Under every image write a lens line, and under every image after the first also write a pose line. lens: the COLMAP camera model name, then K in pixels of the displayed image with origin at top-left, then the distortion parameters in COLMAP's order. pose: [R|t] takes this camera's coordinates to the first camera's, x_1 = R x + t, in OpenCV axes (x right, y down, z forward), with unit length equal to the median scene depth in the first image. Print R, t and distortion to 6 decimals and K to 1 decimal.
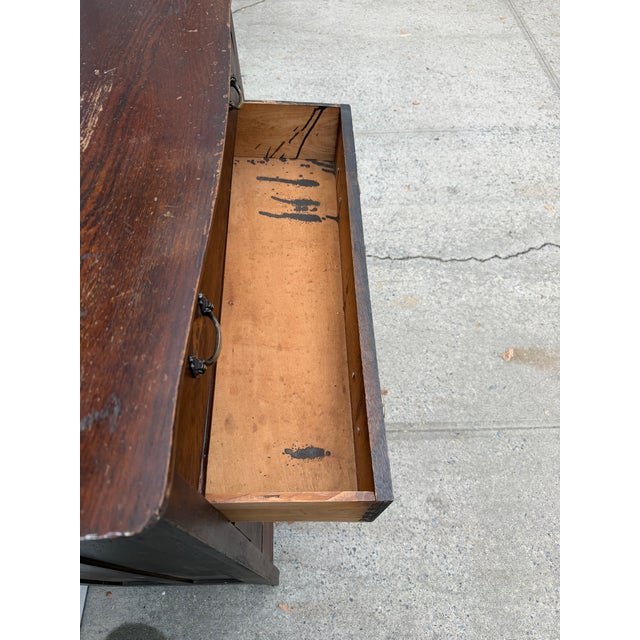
lens RADIAL K [[453.1, 0, 317.3], [0, 453.1, 315.7], [0, 0, 1]] dist [0.021017, -0.032901]
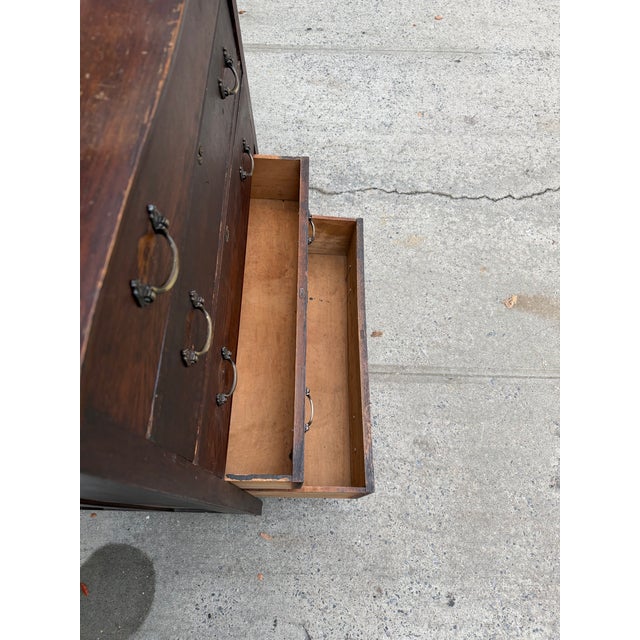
lens RADIAL K [[453.1, 0, 320.2], [0, 453.1, 318.4], [0, 0, 1]] dist [0.021017, -0.032901]
pose [[0.998724, 0.050356, 0.003939, 0.019712], [-0.050407, 0.988705, 0.141140, 0.007866], [0.003213, -0.141159, 0.989982, 0.056540]]
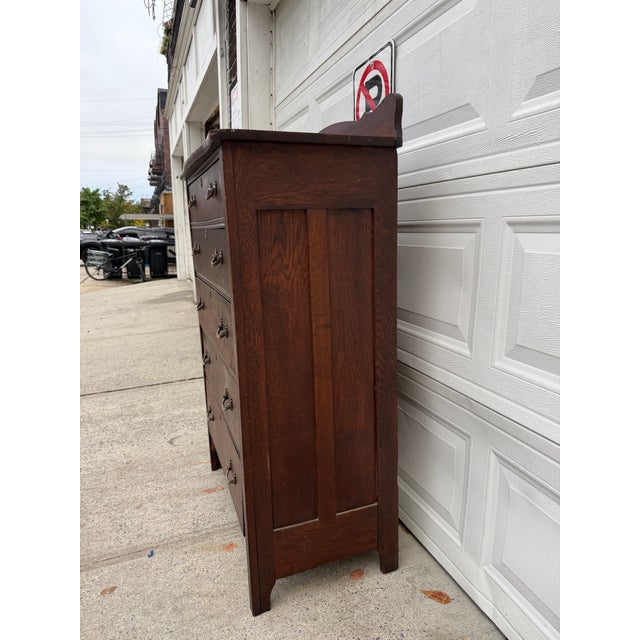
lens RADIAL K [[453.1, 0, 323.1], [0, 453.1, 312.5], [0, 0, 1]] dist [0.021017, -0.032901]
pose [[-0.943479, 0.097315, -0.316825, -0.007992], [-0.255971, 0.393291, 0.883064, -0.981206], [0.210539, 0.914250, -0.346151, 1.085823]]
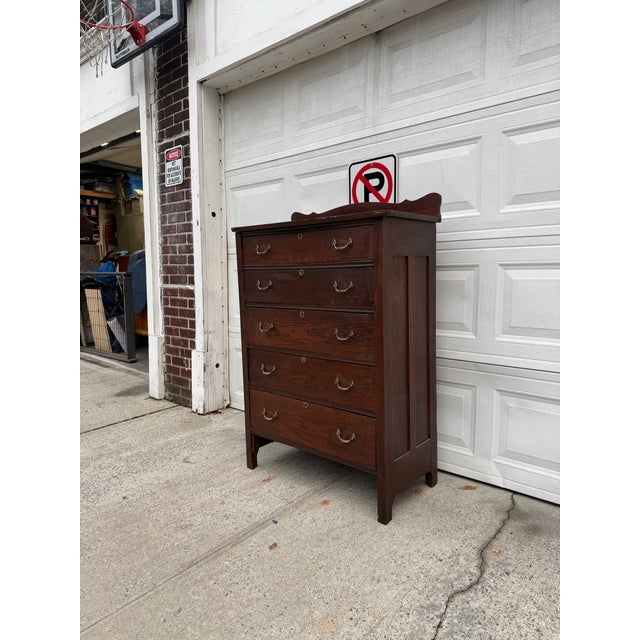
lens RADIAL K [[453.1, 0, 322.1], [0, 453.1, 314.5], [0, 0, 1]] dist [0.021017, -0.032901]
pose [[-0.675091, 0.103192, -0.730482, 0.910222], [-0.601525, 0.496257, 0.626016, -0.946729], [0.427107, 0.862021, -0.272946, 1.048541]]
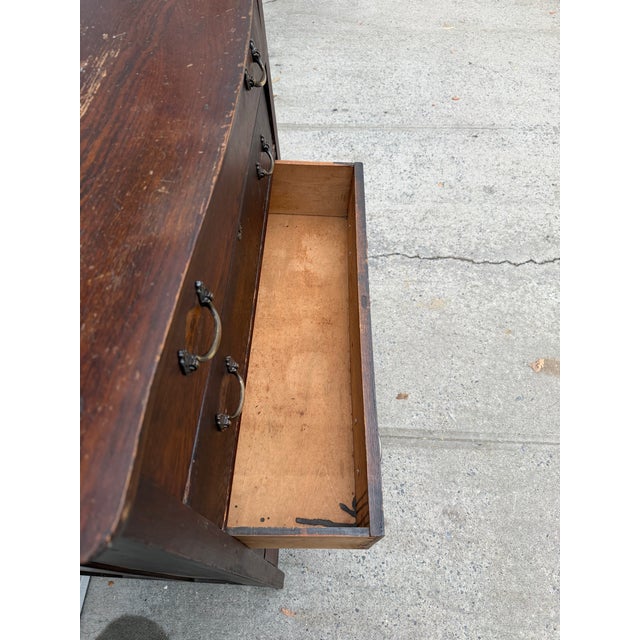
lens RADIAL K [[453.1, 0, 322.8], [0, 453.1, 316.4], [0, 0, 1]] dist [0.021017, -0.032901]
pose [[0.997420, 0.054897, -0.046247, 0.012085], [-0.054474, 0.998462, 0.010346, -0.000734], [0.046744, -0.007800, 0.998876, 0.040114]]
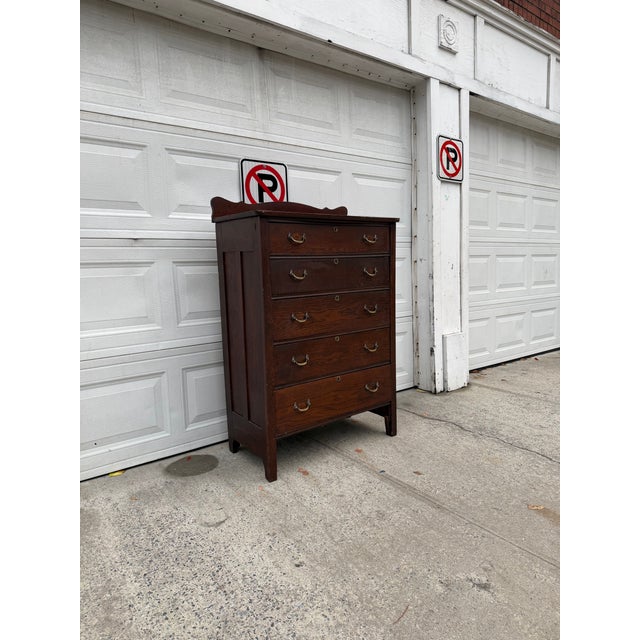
lens RADIAL K [[445.6, 0, 321.8], [0, 445.6, 314.8], [0, 0, 1]] dist [0.011901, -0.020256]
pose [[0.583210, 0.094617, -0.806792, 1.161840], [-0.671866, 0.614424, -0.413617, 0.724096], [0.456577, 0.783282, 0.421908, -0.023118]]
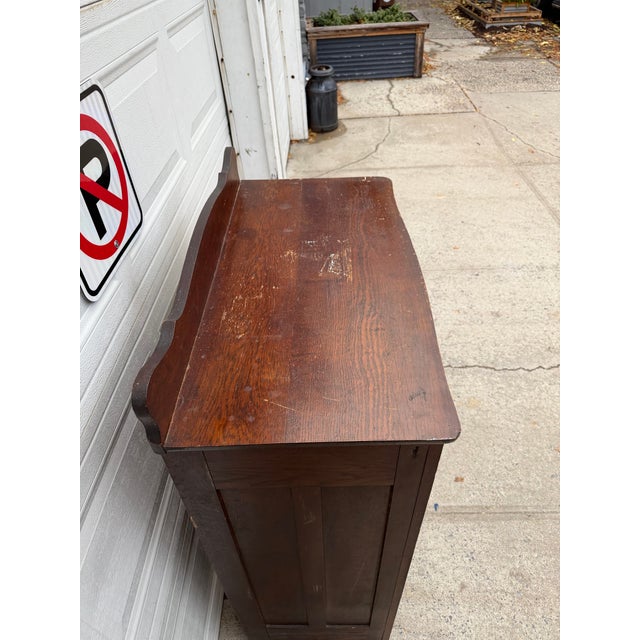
lens RADIAL K [[453.1, 0, 325.0], [0, 453.1, 314.0], [0, 0, 1]] dist [0.021017, -0.032901]
pose [[0.999561, 0.010026, -0.027894, -0.204276], [-0.017343, 0.960976, -0.276086, 0.108983], [0.024037, 0.276449, 0.960728, -0.290546]]
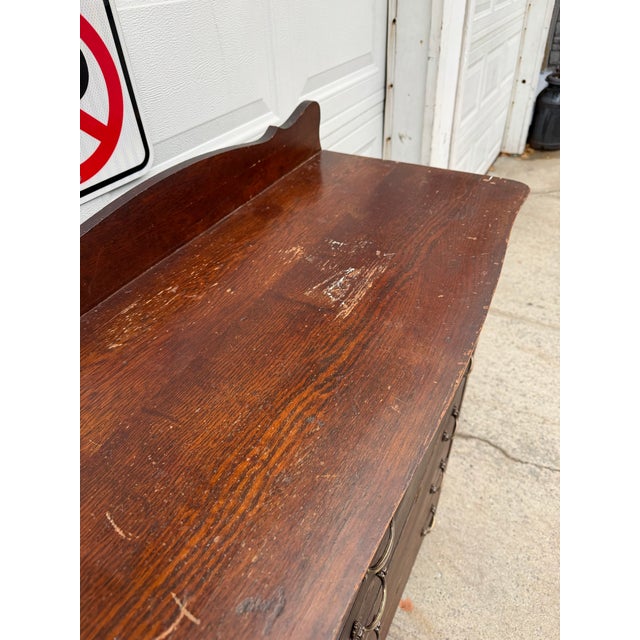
lens RADIAL K [[453.1, 0, 320.4], [0, 453.1, 313.4], [0, 0, 1]] dist [0.021017, -0.032901]
pose [[0.860934, 0.306590, -0.405950, -0.040737], [-0.413840, 0.886178, -0.208387, -0.041486], [0.295855, 0.347406, 0.889820, -0.005664]]
